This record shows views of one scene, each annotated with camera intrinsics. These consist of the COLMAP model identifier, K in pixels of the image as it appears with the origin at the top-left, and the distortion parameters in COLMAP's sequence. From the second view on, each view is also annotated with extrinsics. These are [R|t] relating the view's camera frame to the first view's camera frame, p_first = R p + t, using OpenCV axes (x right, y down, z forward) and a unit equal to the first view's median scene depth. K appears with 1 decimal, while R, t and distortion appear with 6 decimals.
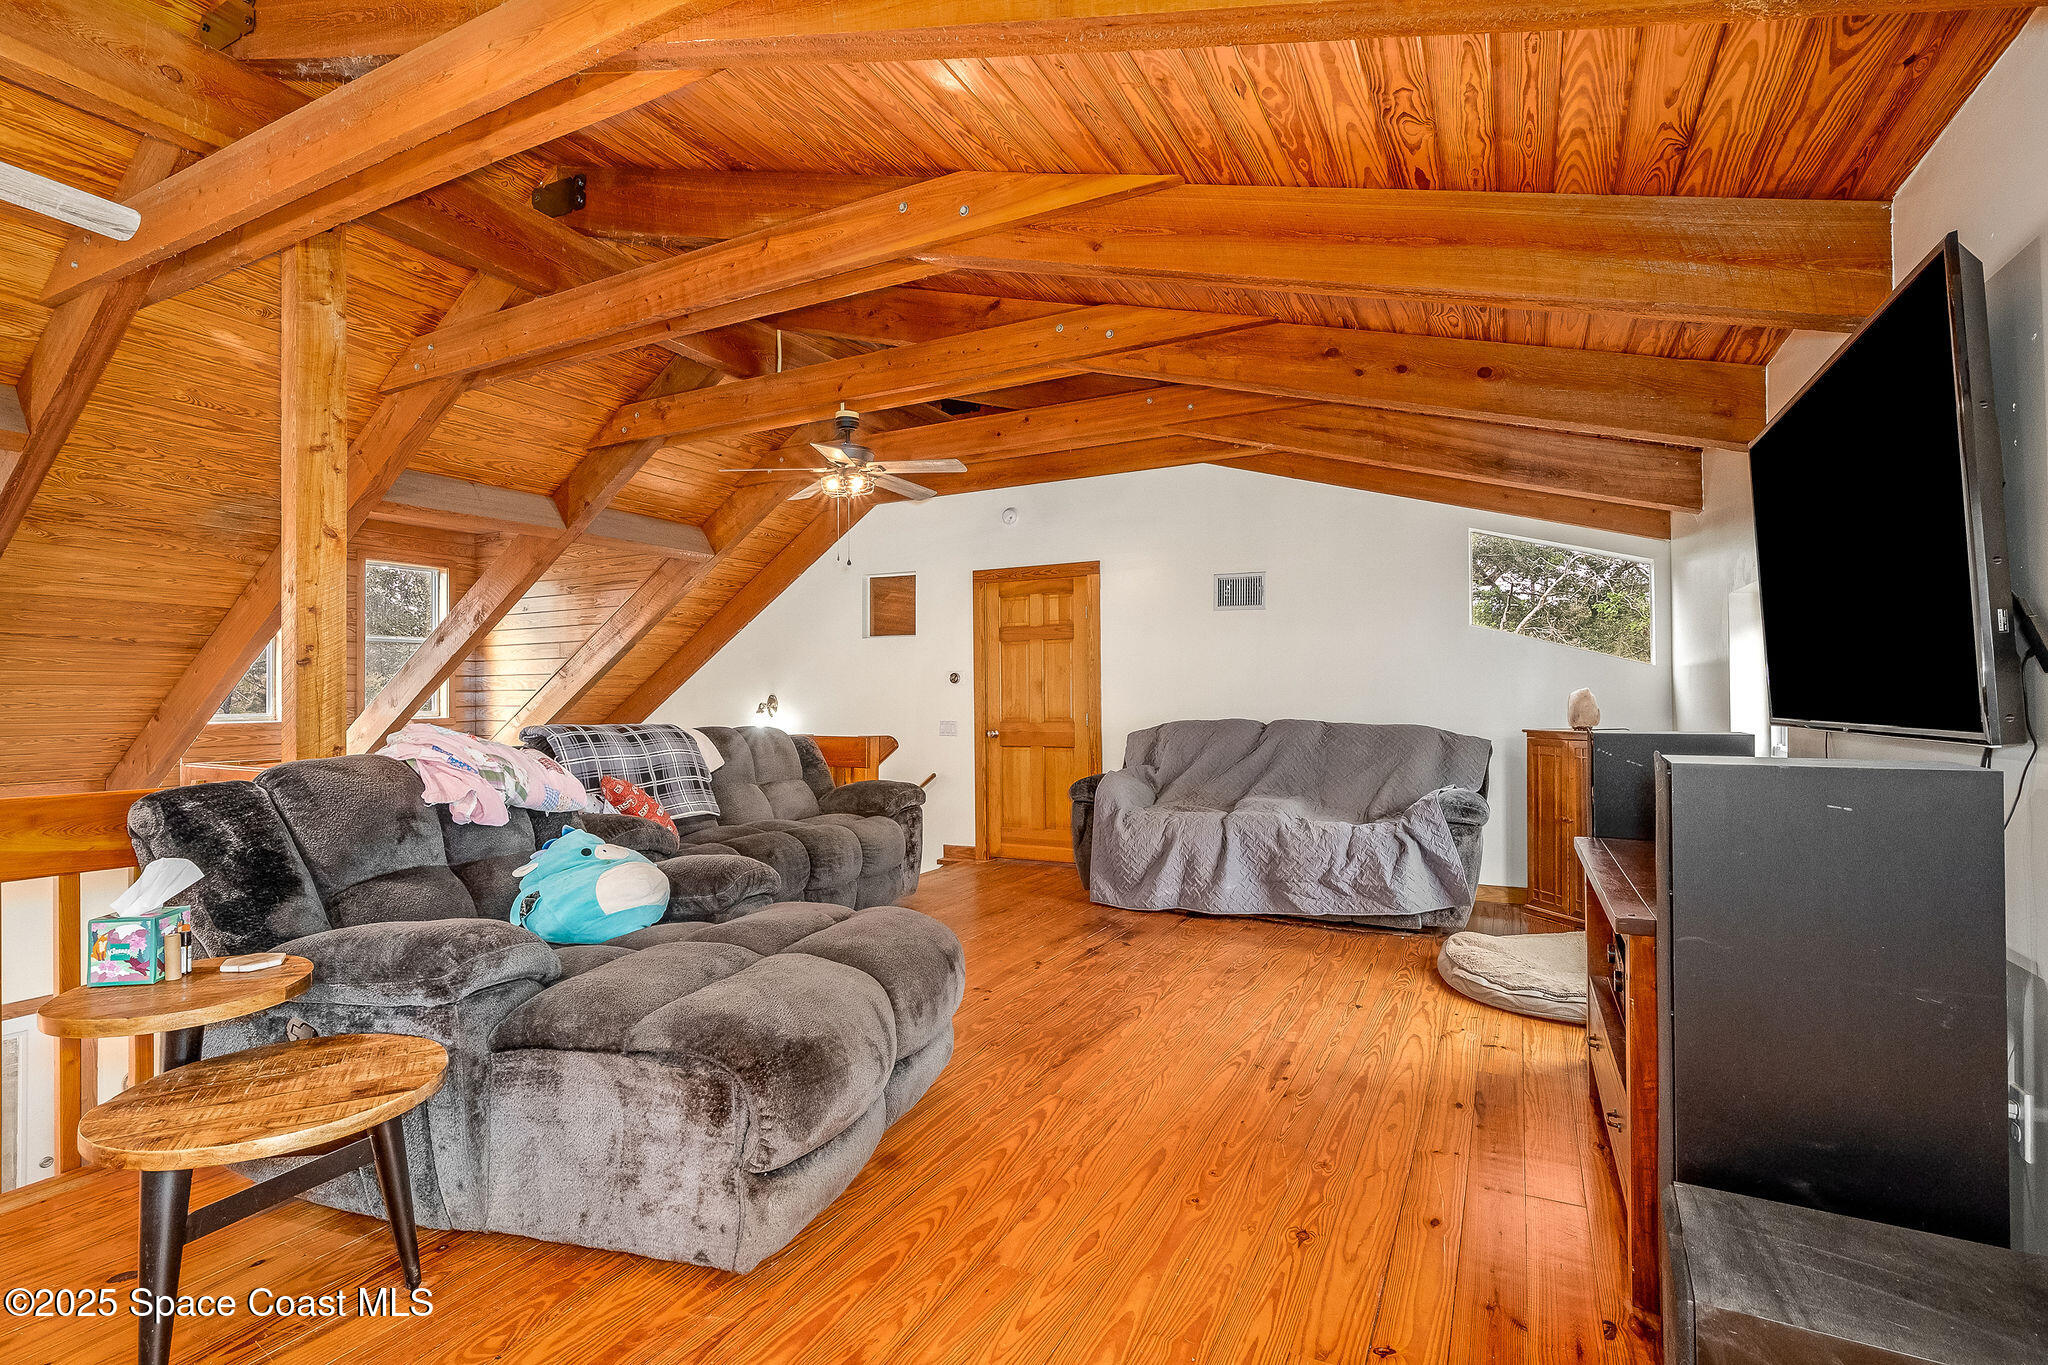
lens RADIAL K [[973.1, 0, 1021.4], [0, 973.1, 684.3], [0, 0, 1]] dist [0.001980, -0.001494]
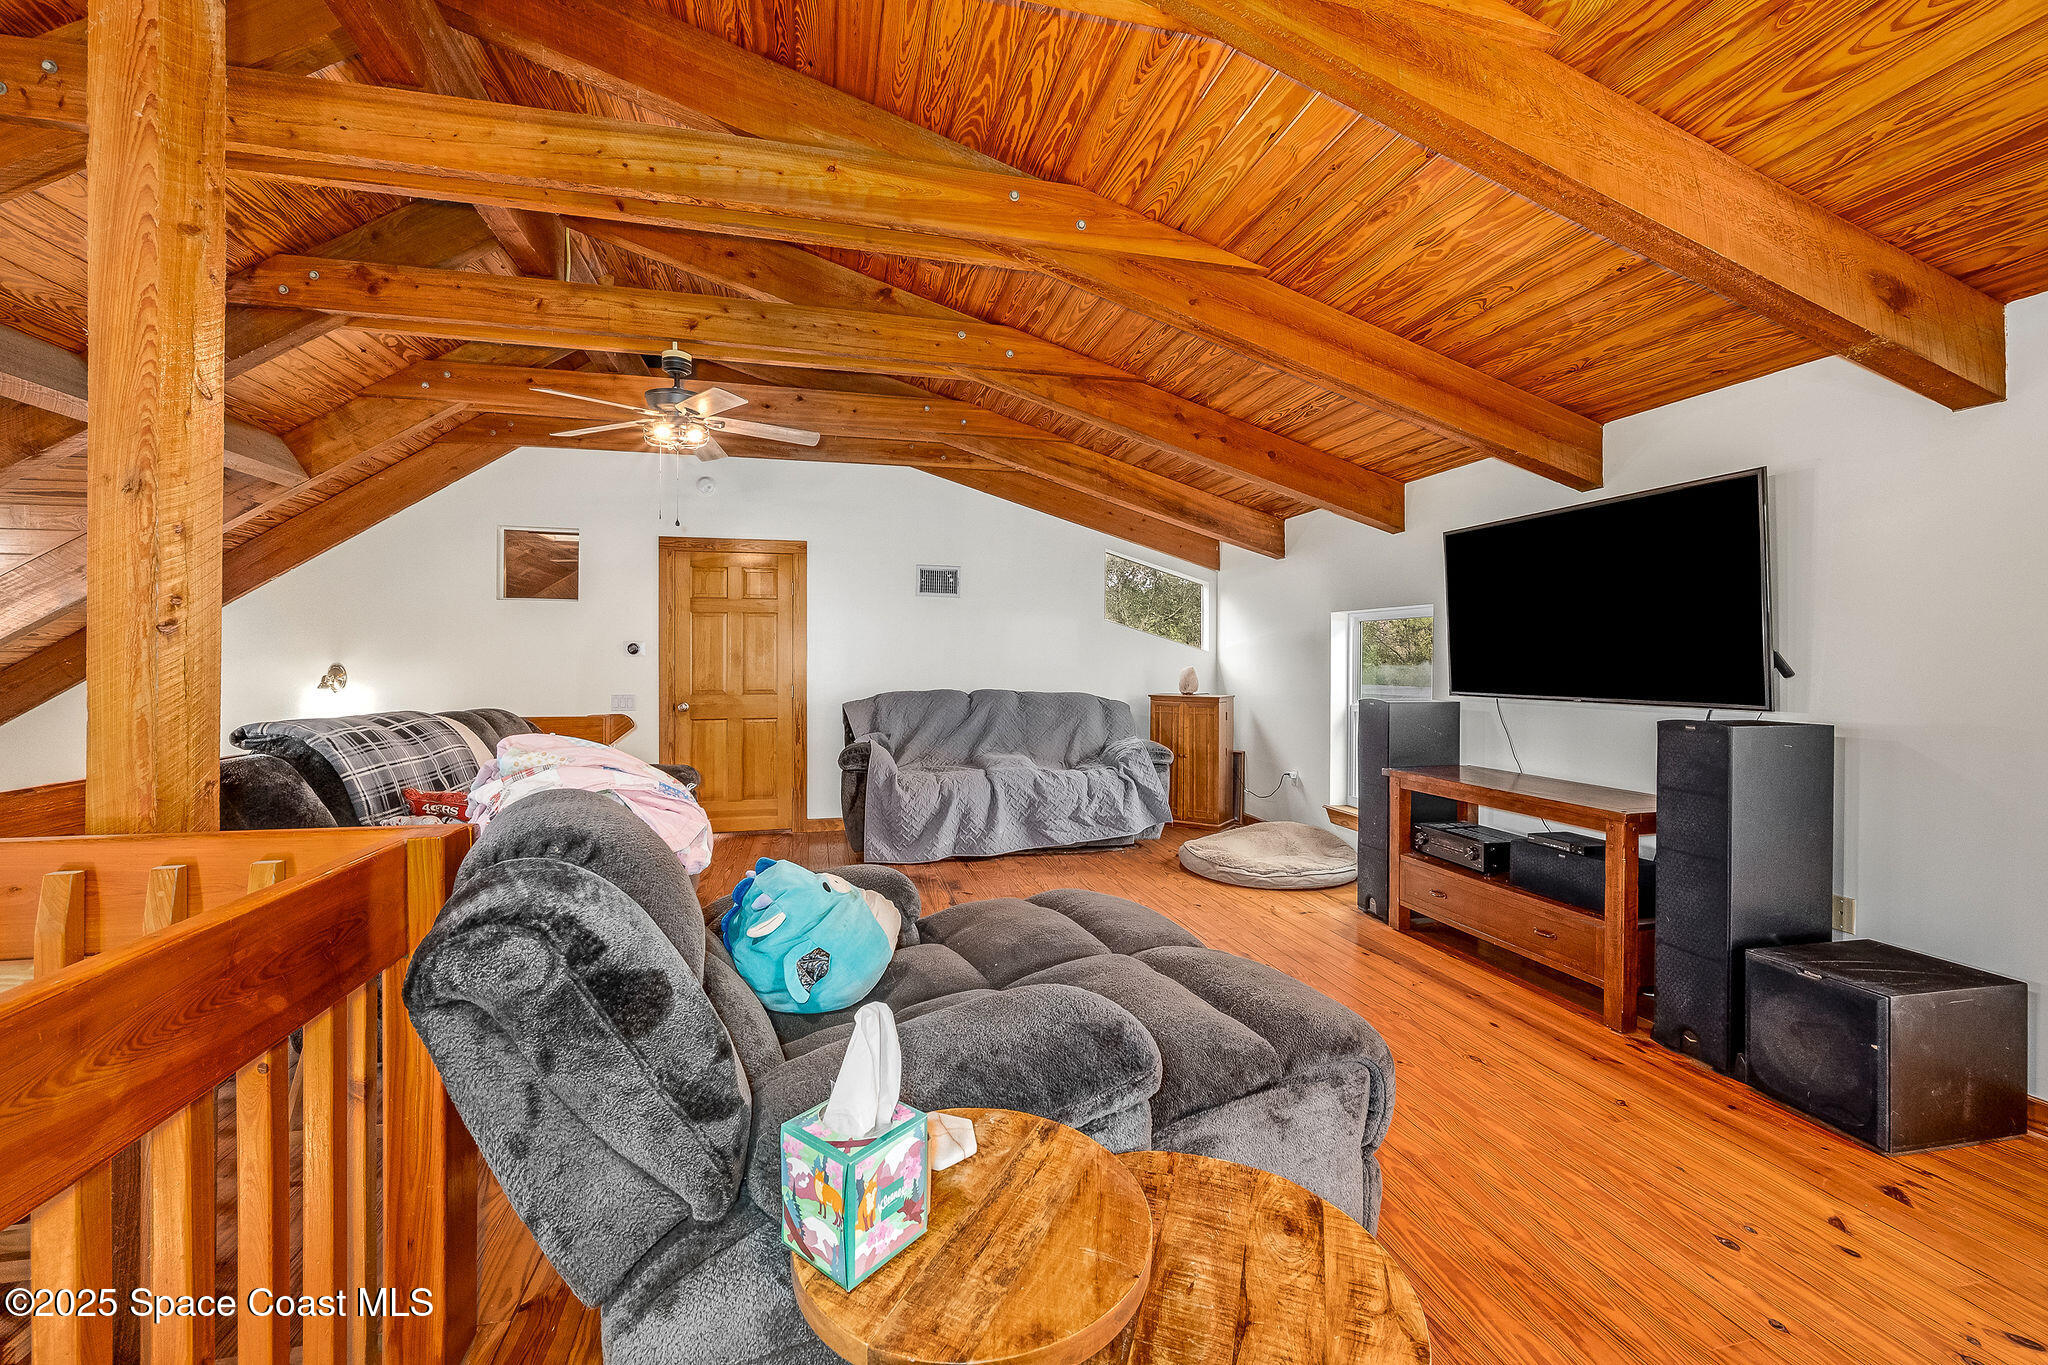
lens RADIAL K [[817.8, 0, 1029.4], [0, 817.8, 660.0], [0, 0, 1]] dist [-0.000575, -0.000478]
pose [[0.749861, 0.008448, 0.661541, -0.534590], [-0.017050, 0.999833, 0.006559, -0.013016], [-0.661375, -0.016197, 0.749880, 0.280015]]
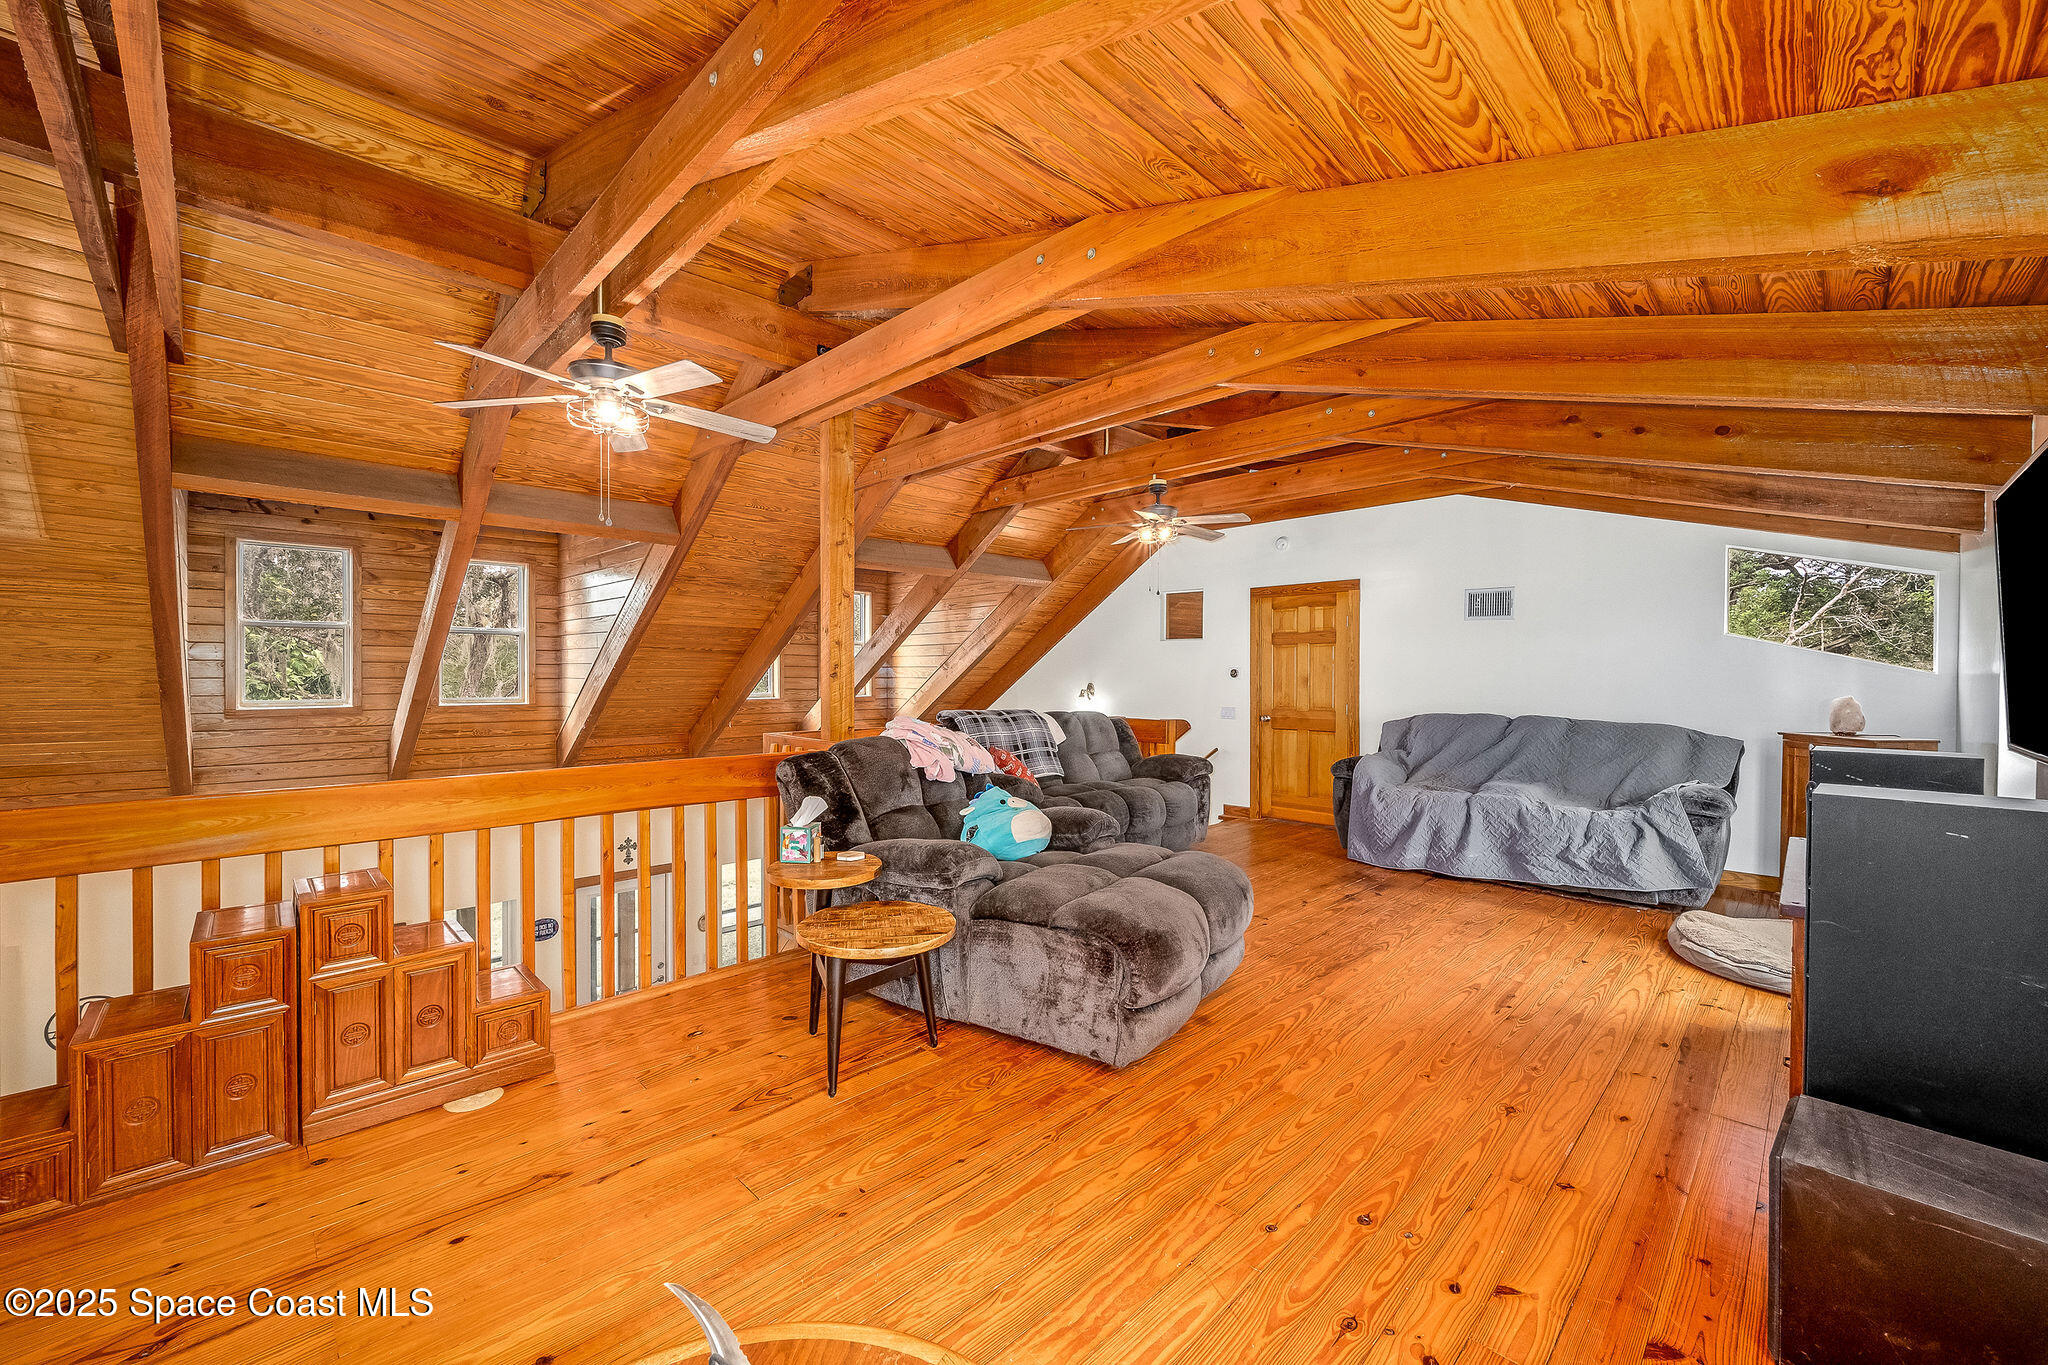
lens RADIAL K [[817.8, 0, 1017.6], [0, 817.8, 681.1], [0, 0, 1]] dist [-0.000575, -0.000478]
pose [[0.951041, 0.012282, -0.308821, -0.014816], [-0.004692, 0.999669, 0.025307, -0.038478], [0.309030, -0.022619, 0.950783, -0.166055]]
